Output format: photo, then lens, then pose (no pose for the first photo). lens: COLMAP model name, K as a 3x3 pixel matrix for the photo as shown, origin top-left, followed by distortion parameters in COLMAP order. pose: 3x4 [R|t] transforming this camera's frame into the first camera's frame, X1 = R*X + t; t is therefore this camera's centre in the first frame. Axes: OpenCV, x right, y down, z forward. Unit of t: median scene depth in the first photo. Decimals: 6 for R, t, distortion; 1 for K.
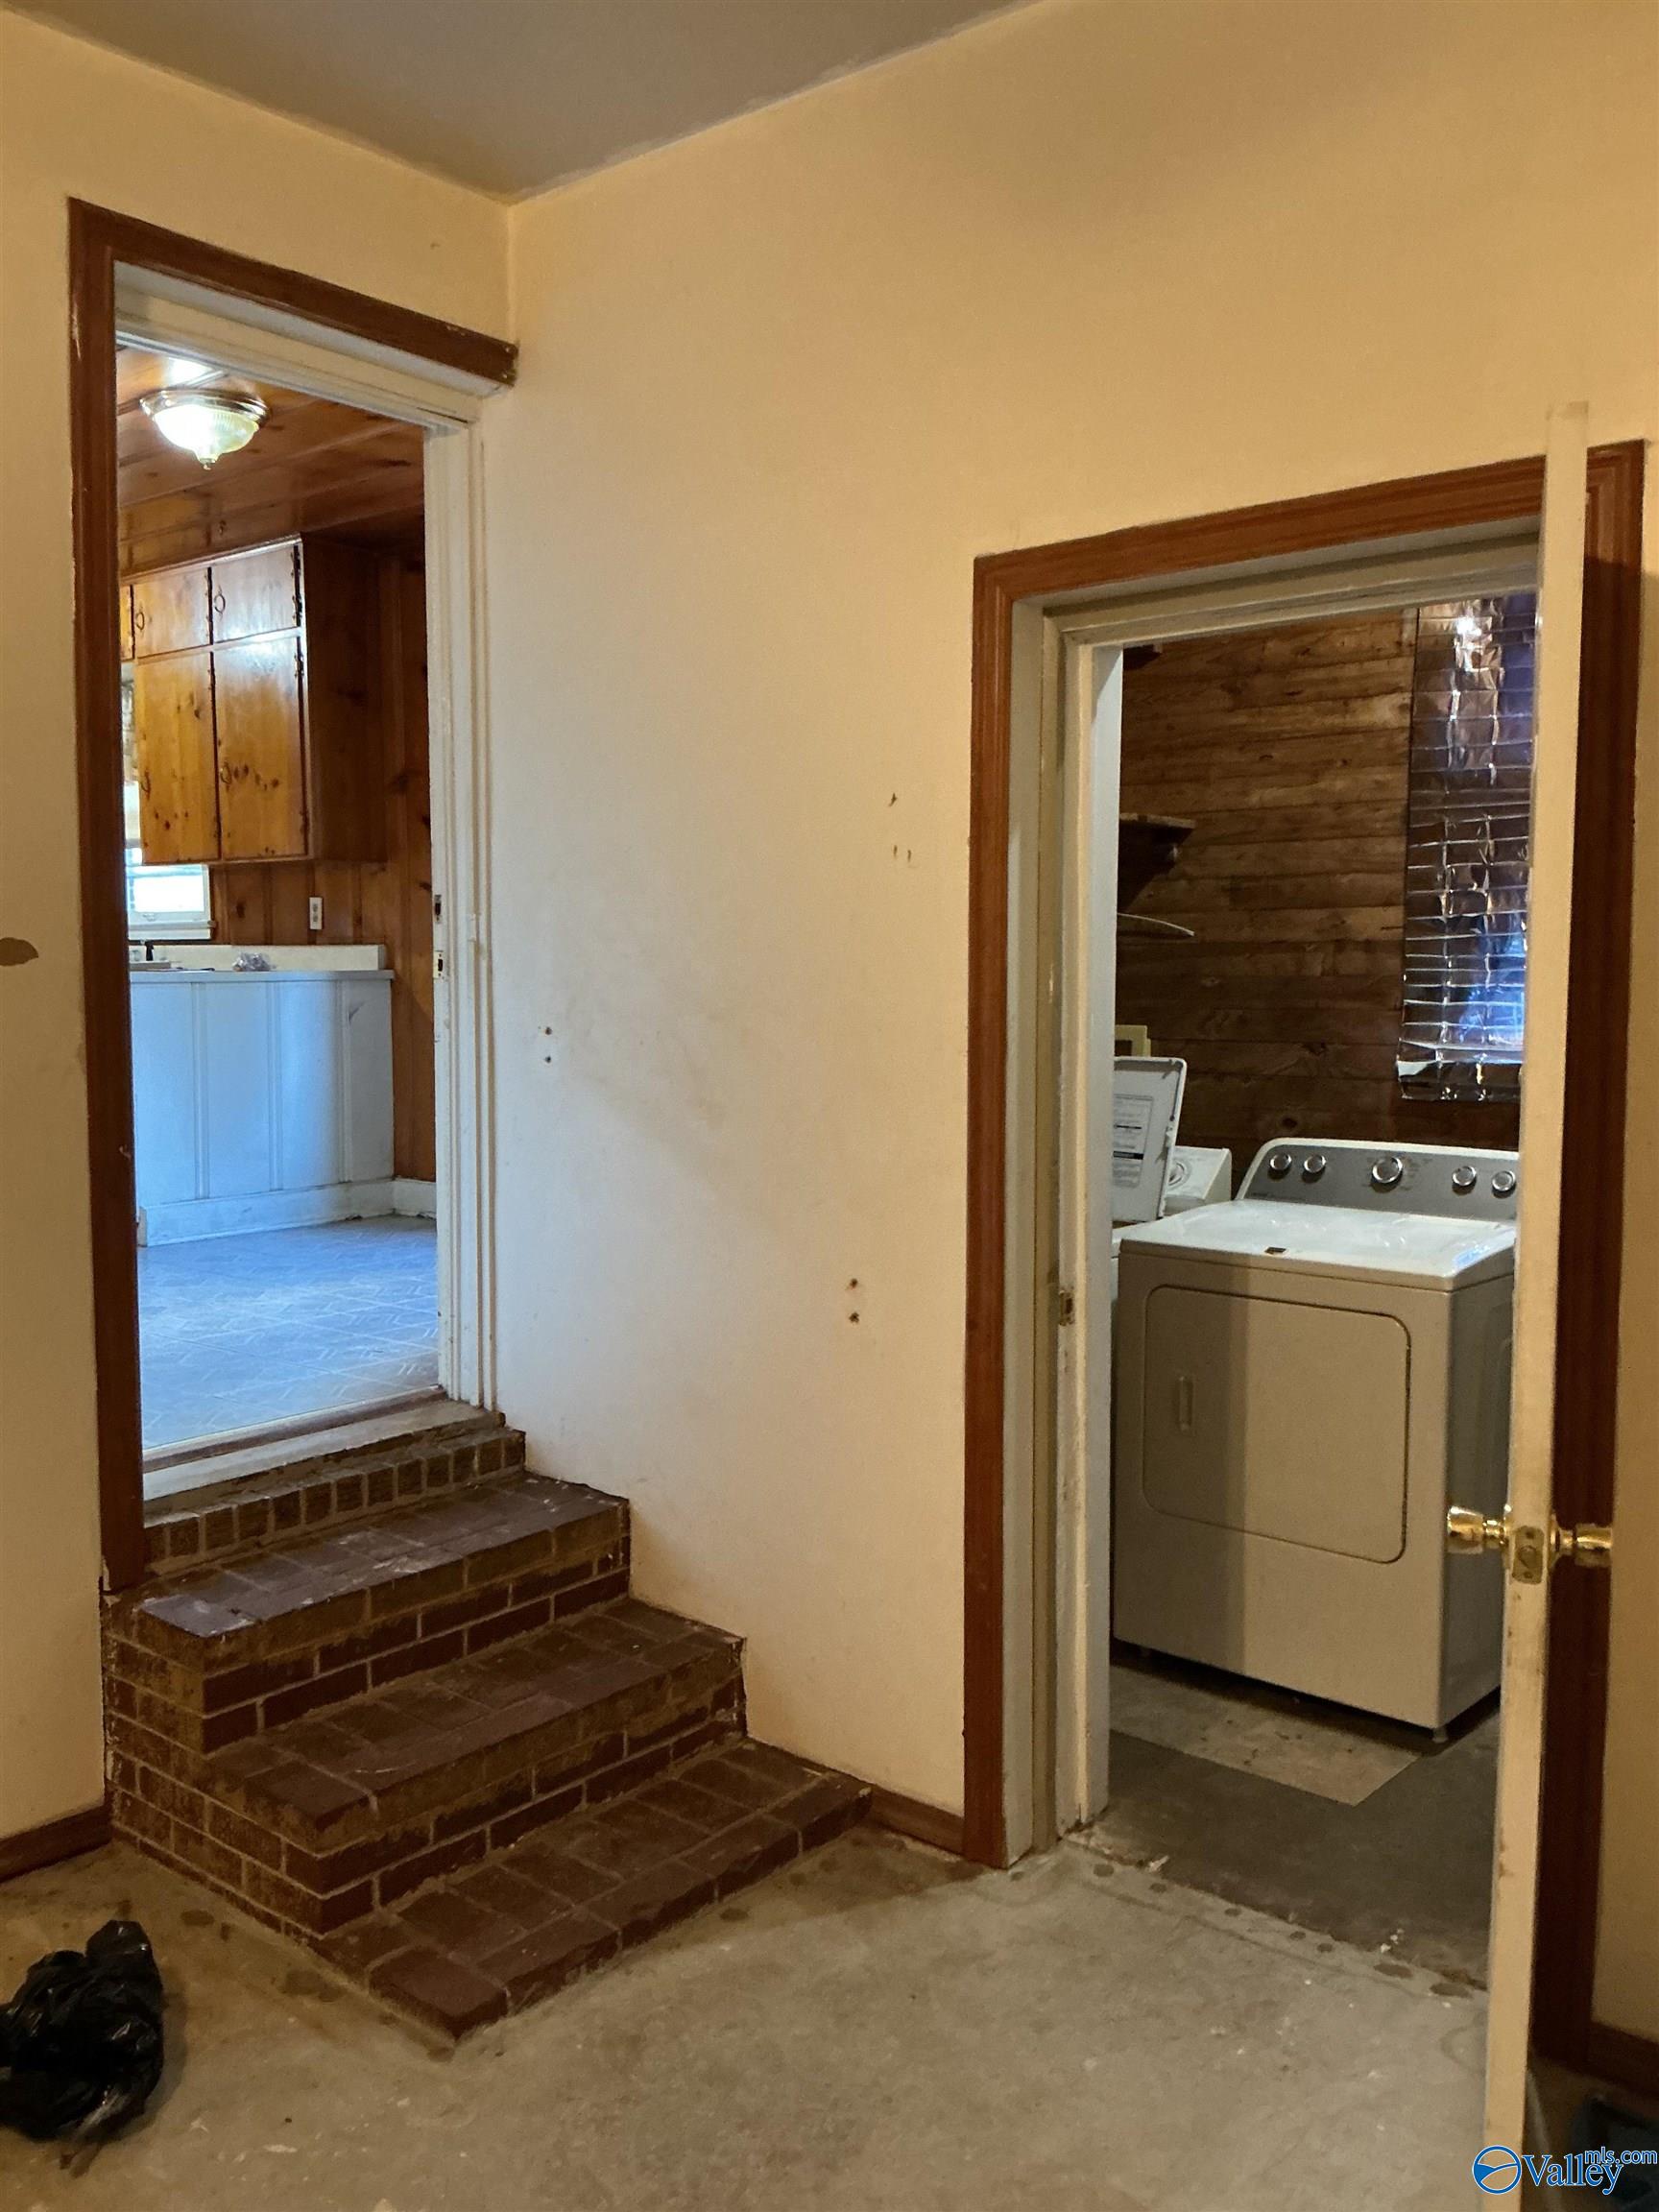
lens RADIAL K [[1837.9, 0, 829.5], [0, 1837.9, 1106.0], [0, 0, 1]] dist [0.149114, -0.316985]
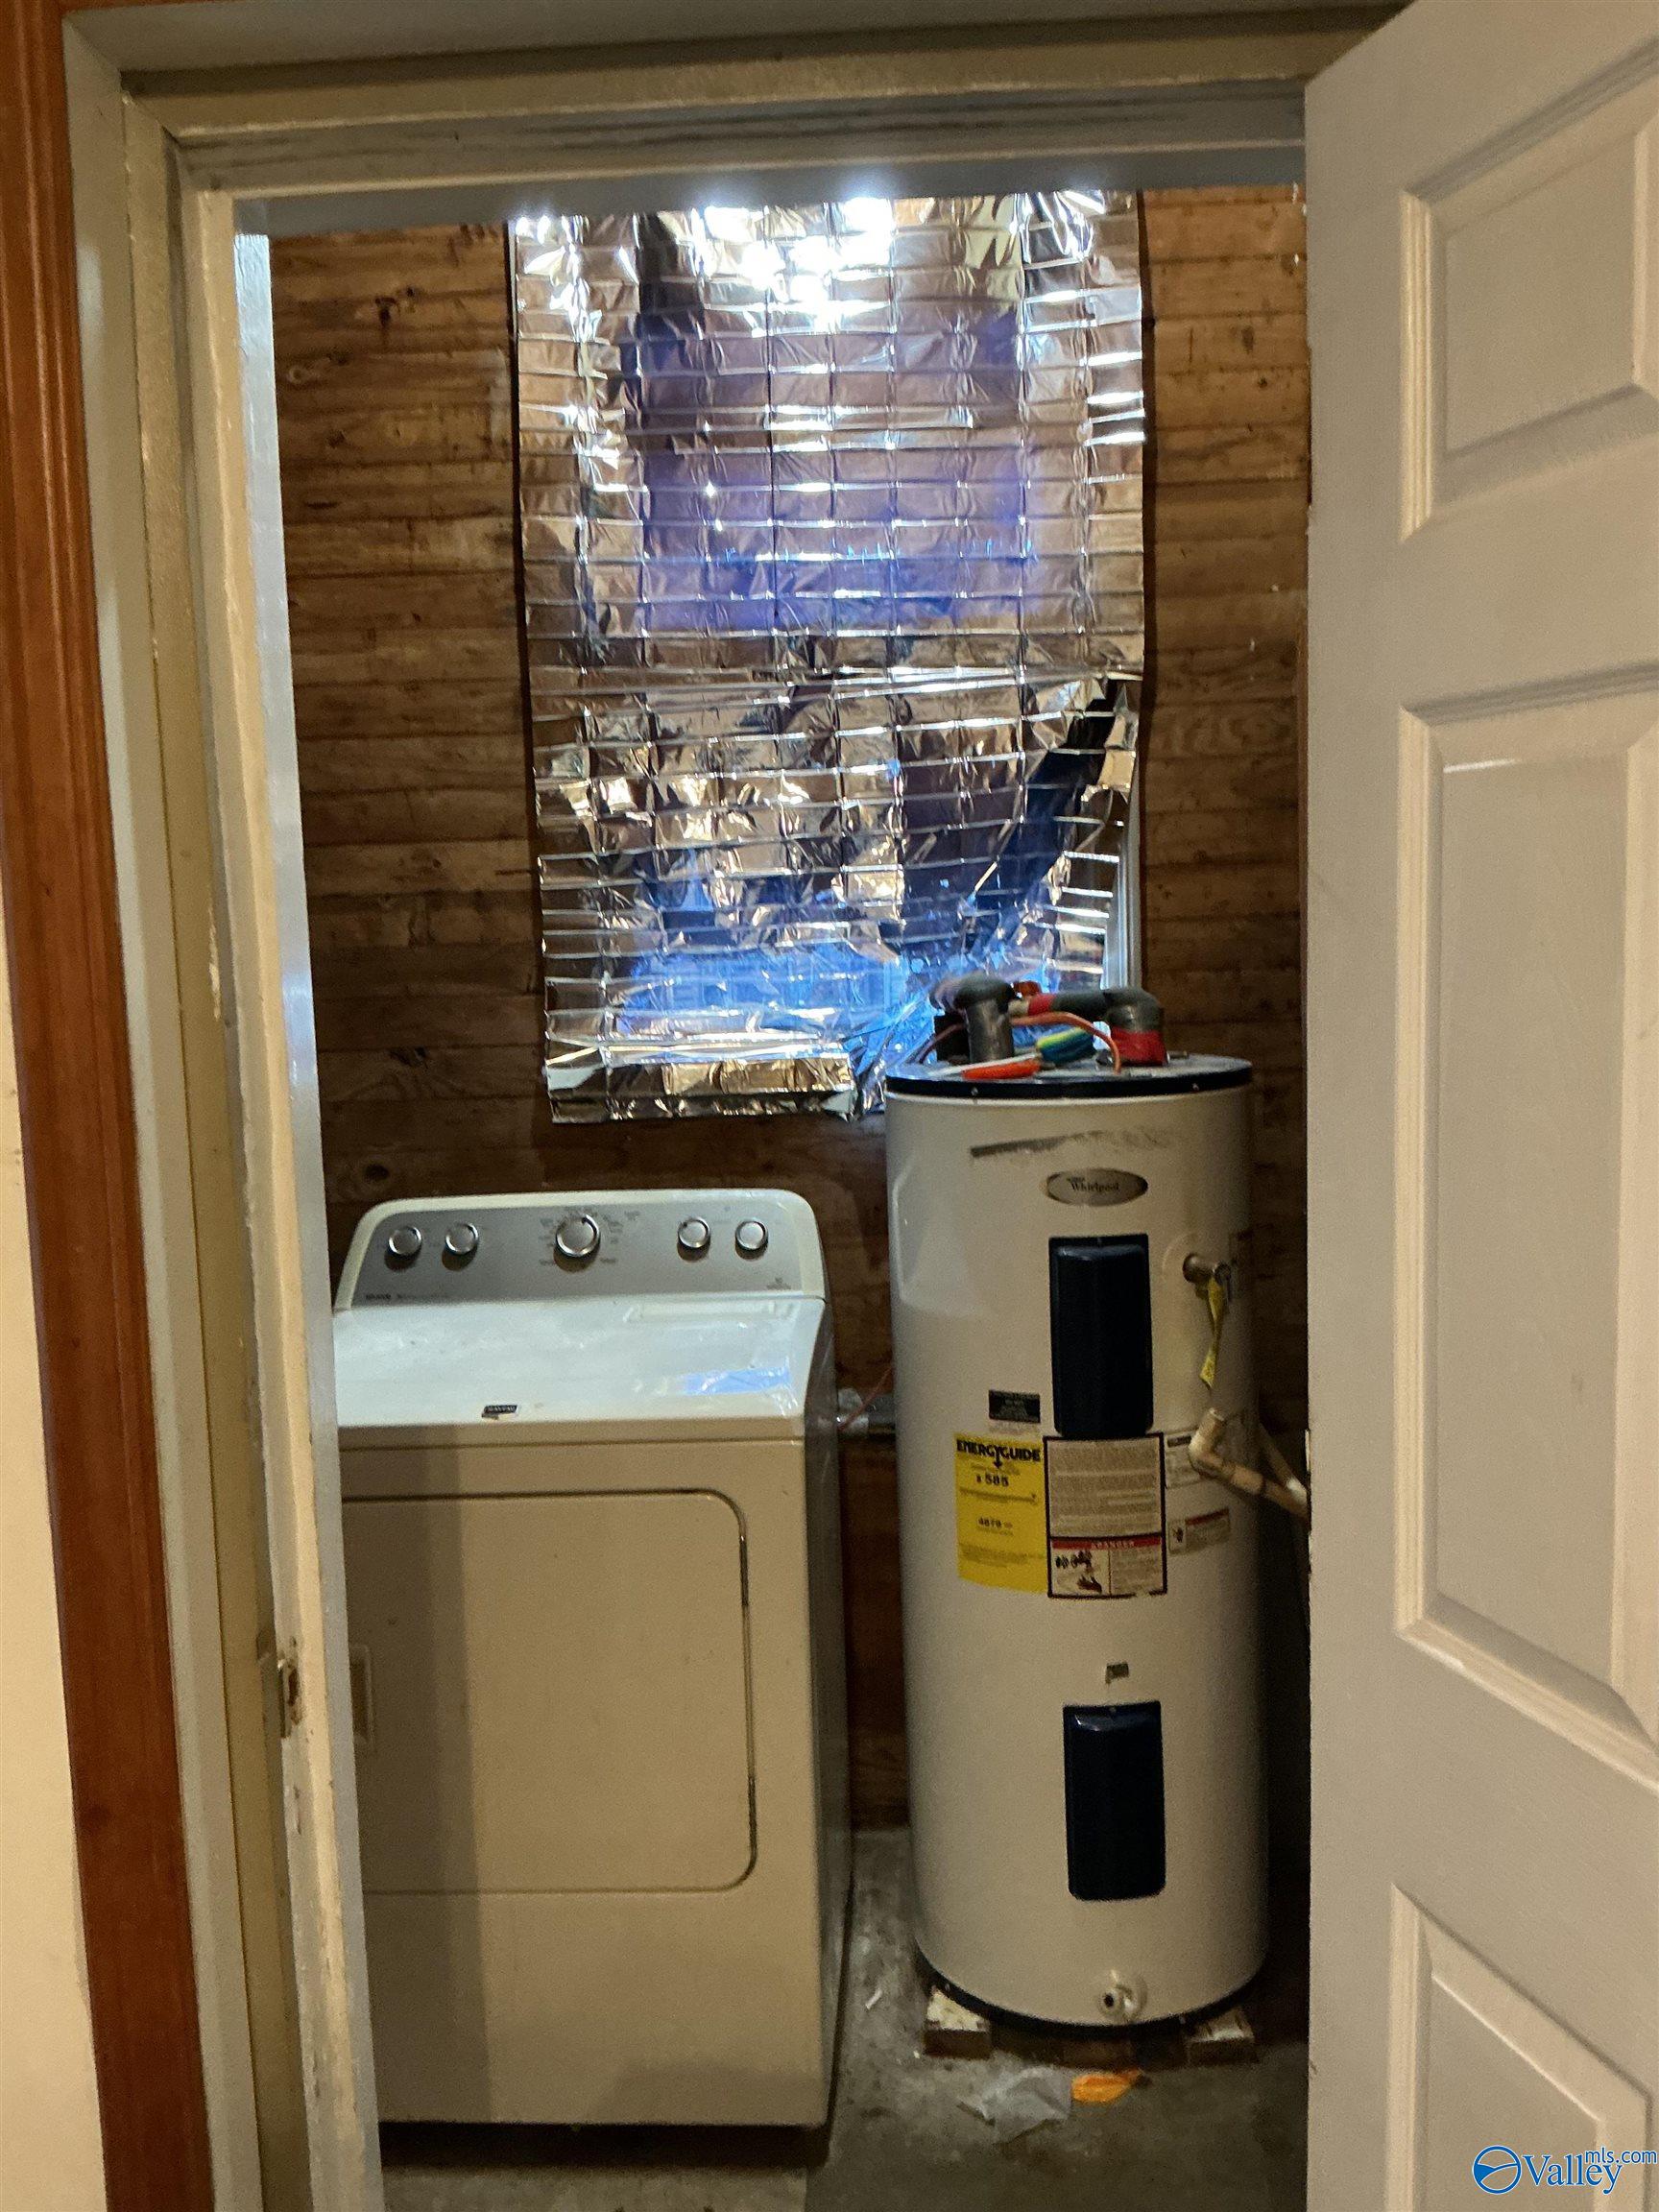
lens RADIAL K [[1837.9, 0, 829.5], [0, 1837.9, 1106.0], [0, 0, 1]] dist [0.149114, -0.316985]
pose [[0.788297, -0.088712, 0.608867, -0.023148], [0.080960, 0.995903, 0.040284, -0.029186], [-0.609946, 0.017538, 0.792249, 0.403234]]
